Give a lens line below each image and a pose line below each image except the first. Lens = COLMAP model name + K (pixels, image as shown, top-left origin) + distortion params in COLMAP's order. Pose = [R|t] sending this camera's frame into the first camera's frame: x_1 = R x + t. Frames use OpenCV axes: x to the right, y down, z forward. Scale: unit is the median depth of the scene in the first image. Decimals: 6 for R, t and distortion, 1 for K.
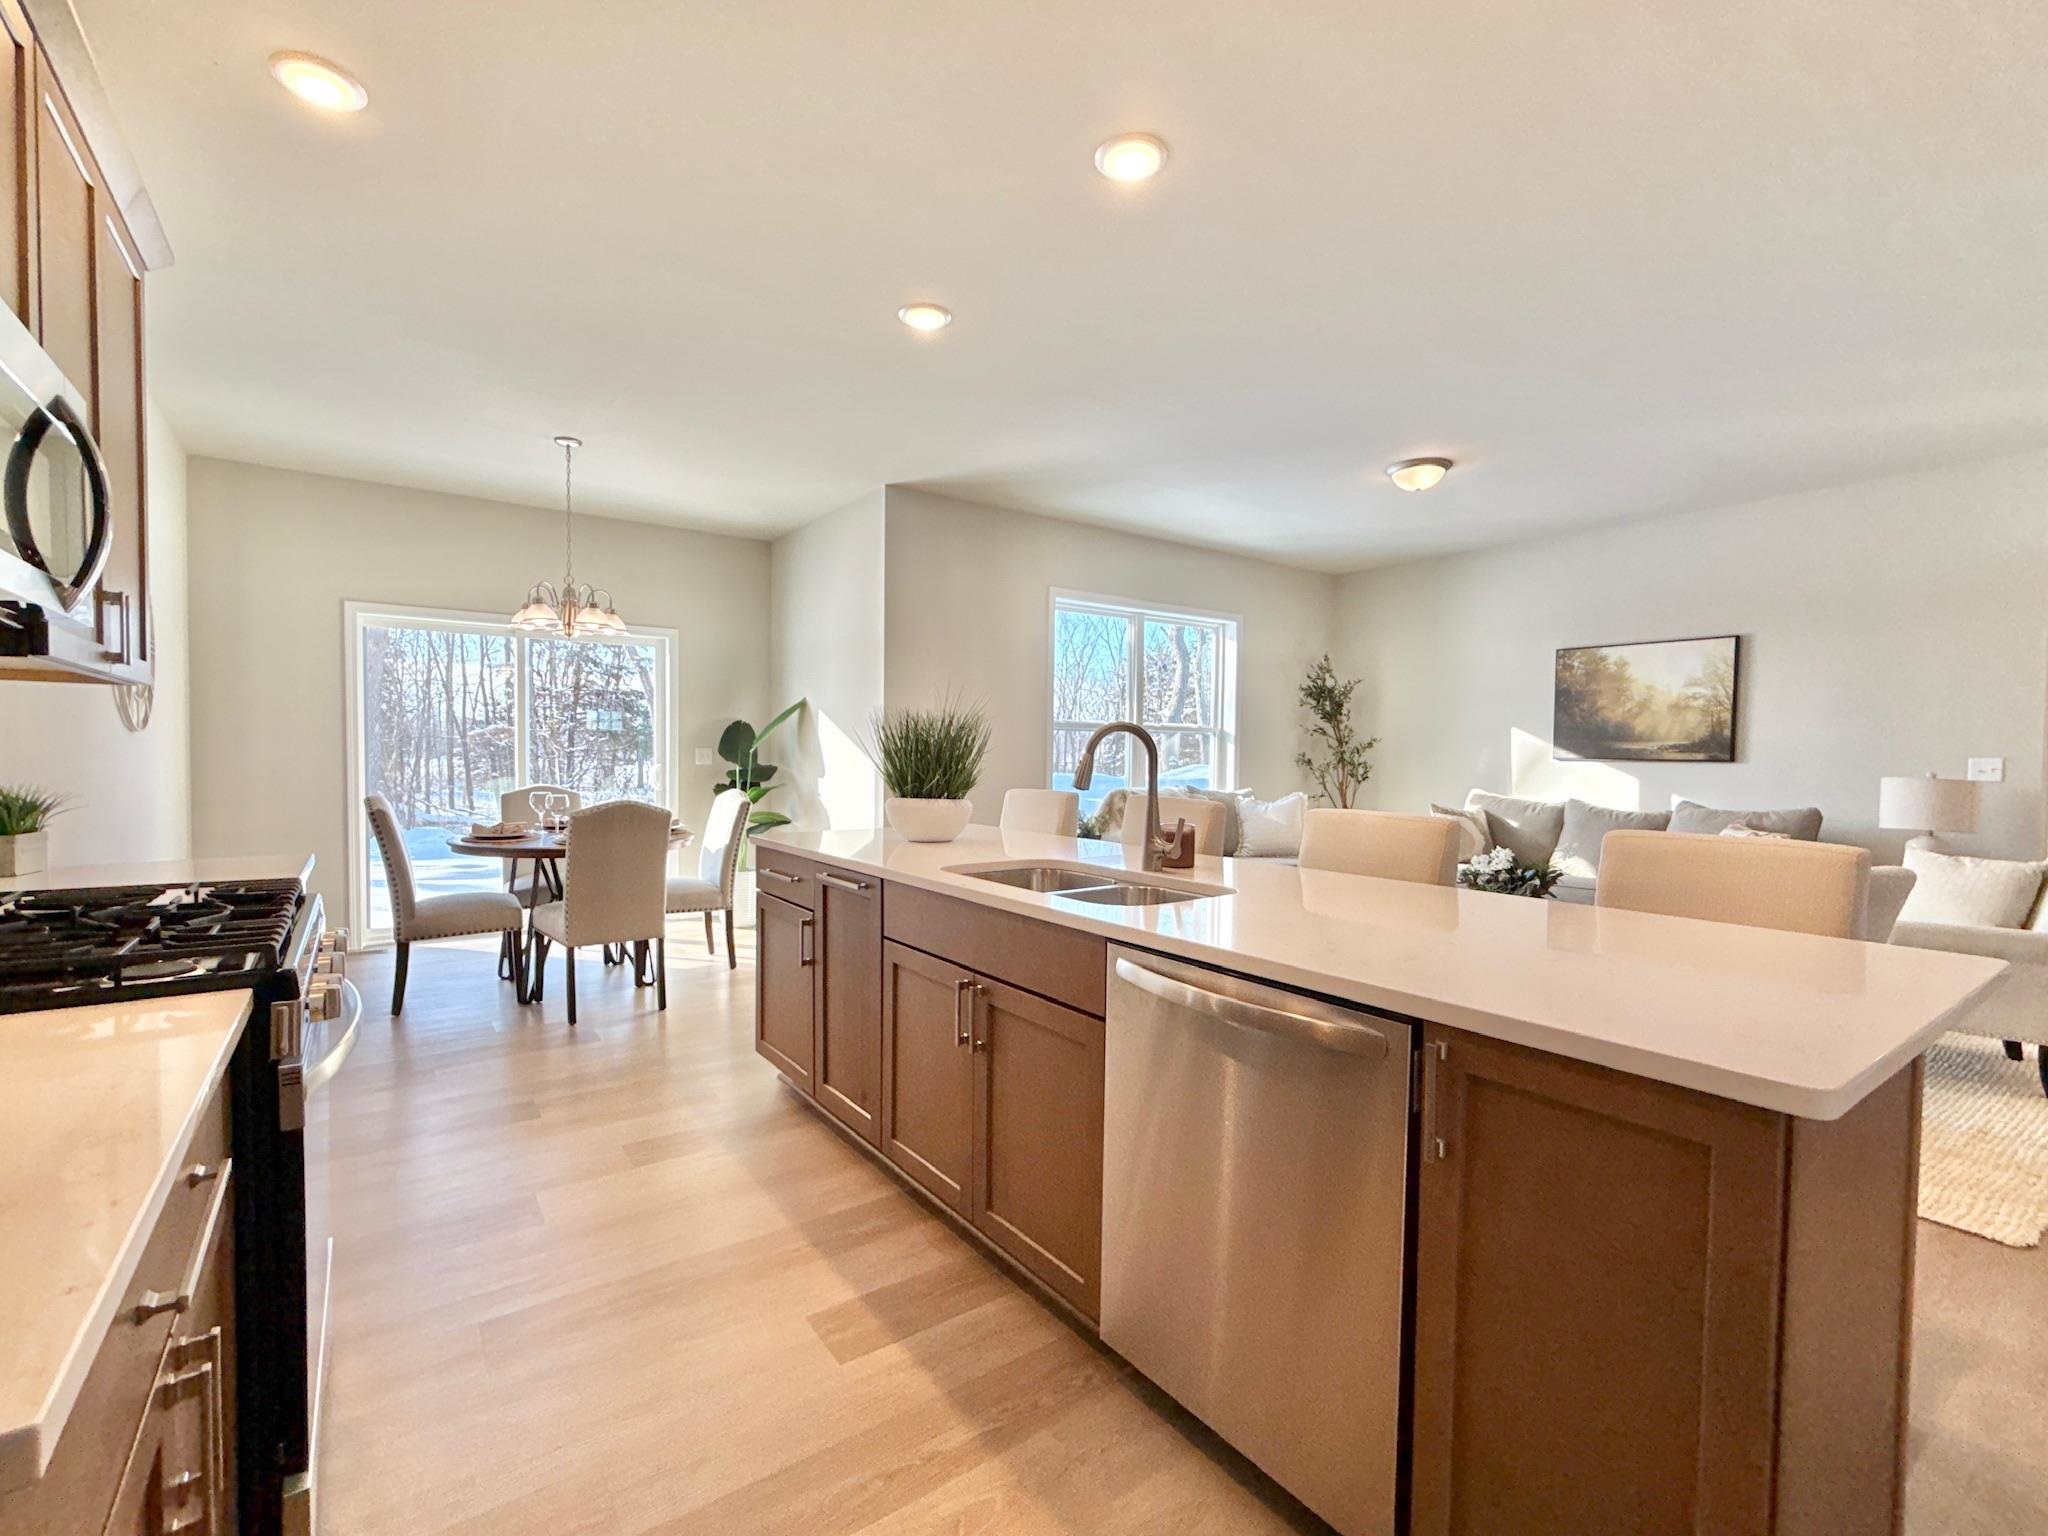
lens RADIAL K [[898.5, 0, 1018.8], [0, 898.5, 783.1], [0, 0, 1]] dist [0.002139, 0.000120]
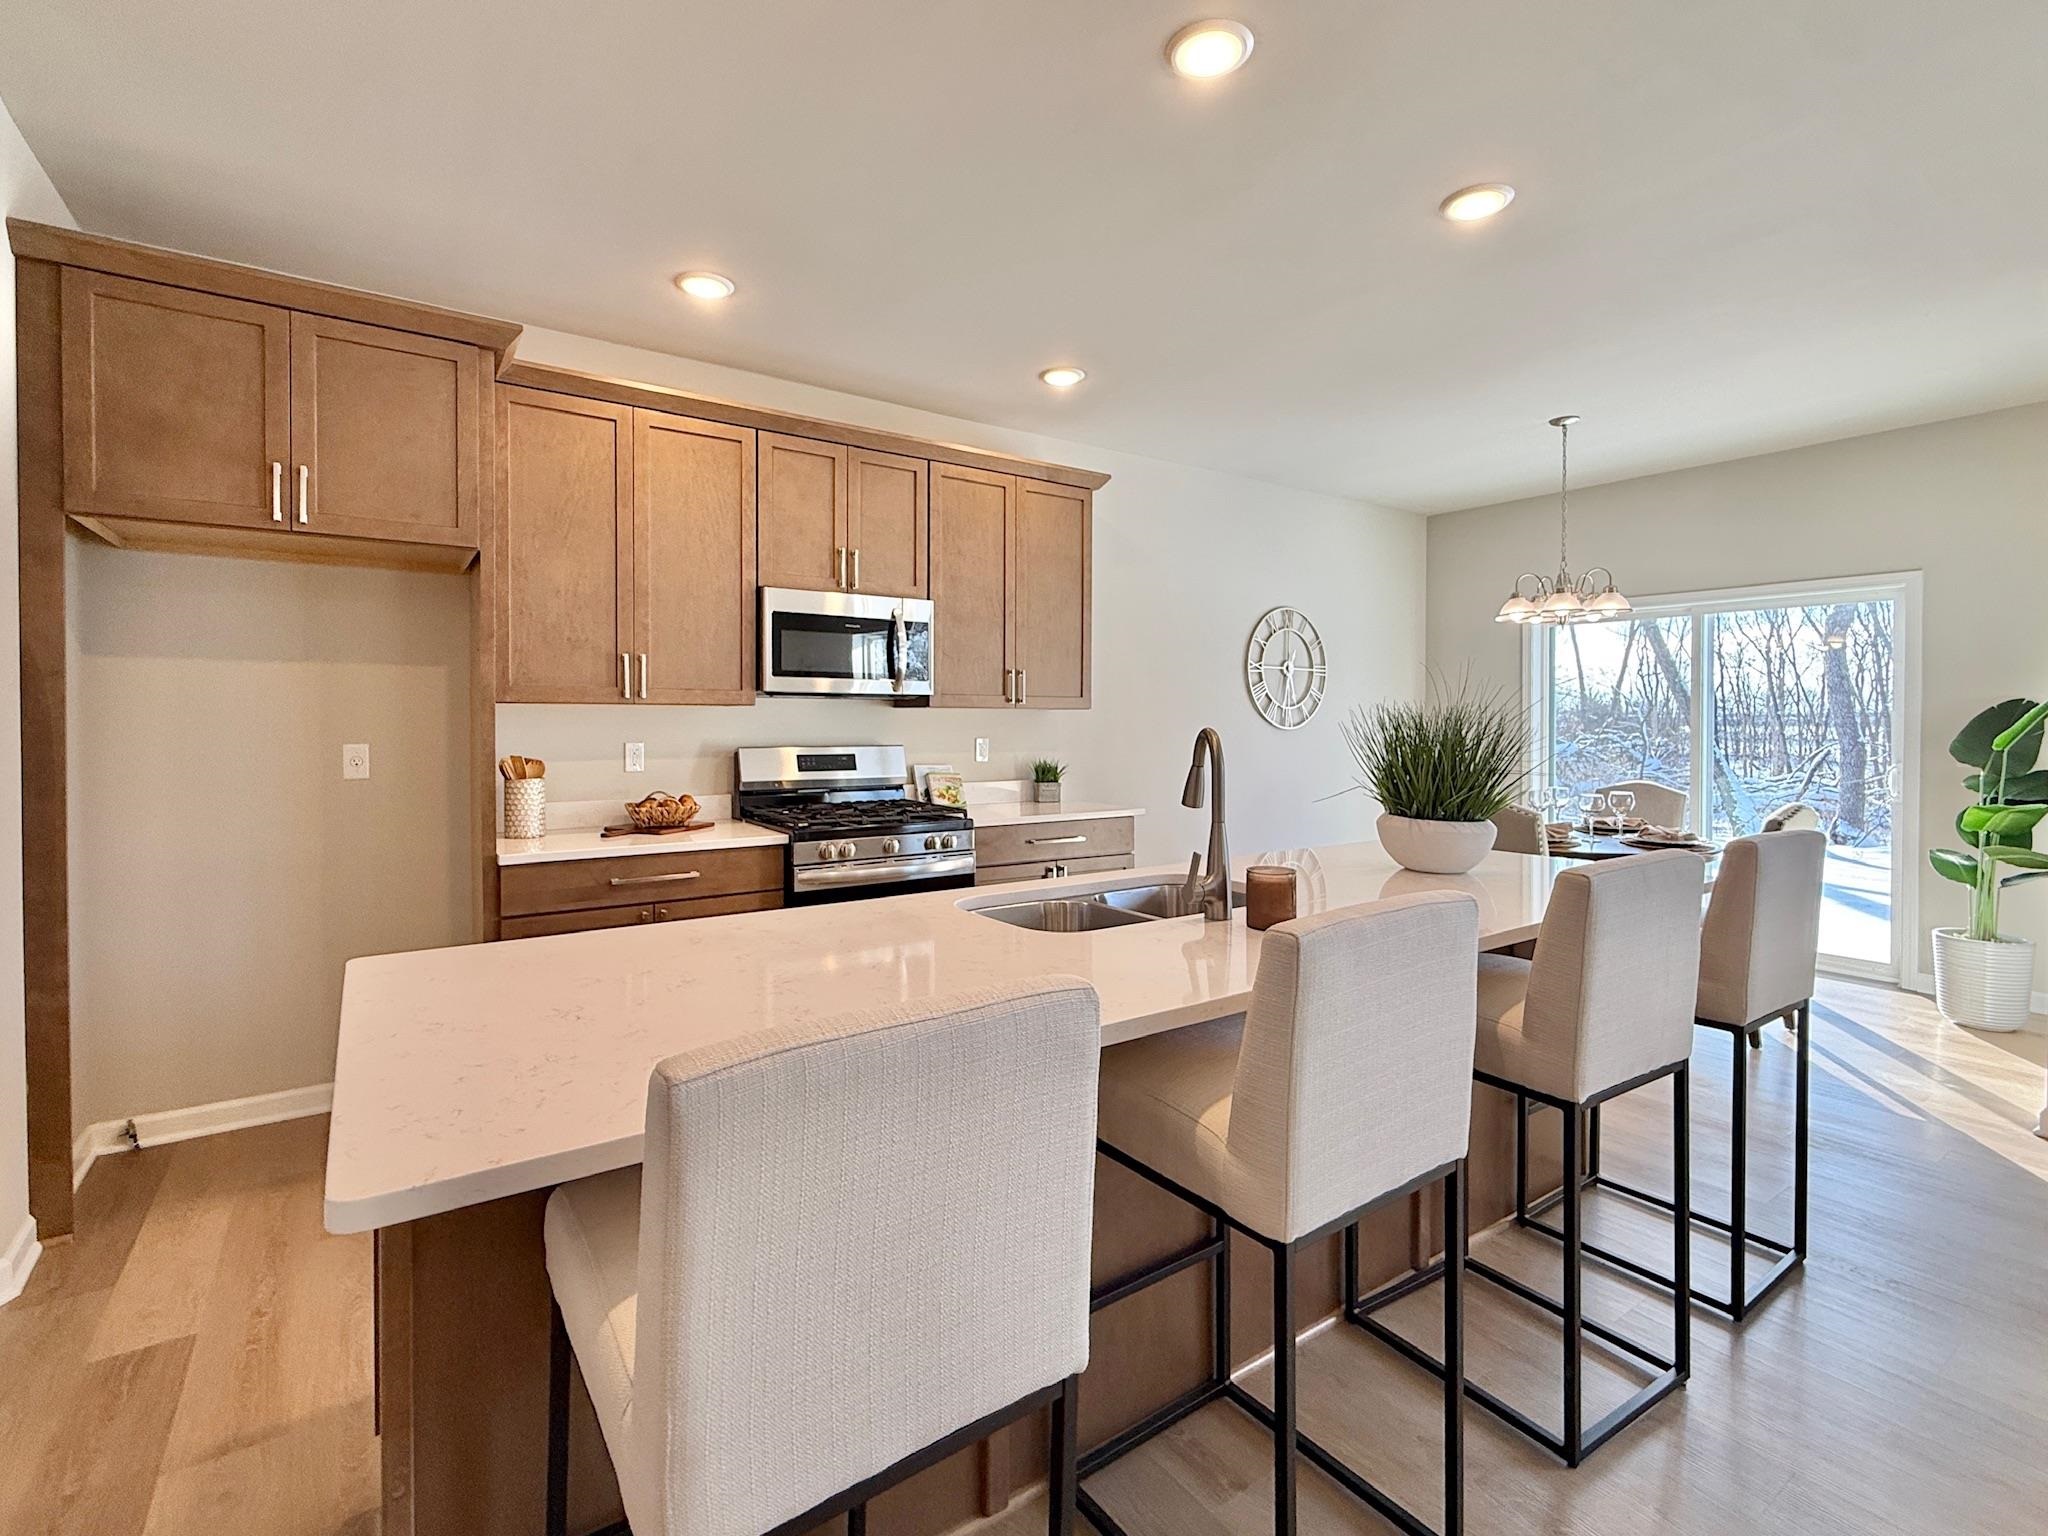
lens RADIAL K [[929.1, 0, 994.3], [0, 929.1, 749.0], [0, 0, 1]] dist [0.001697, -0.000329]
pose [[-0.032905, 0.021870, -0.999219, 0.382246], [-0.036726, 0.999059, 0.023076, -0.025399], [0.998783, 0.037457, -0.032070, 0.329323]]
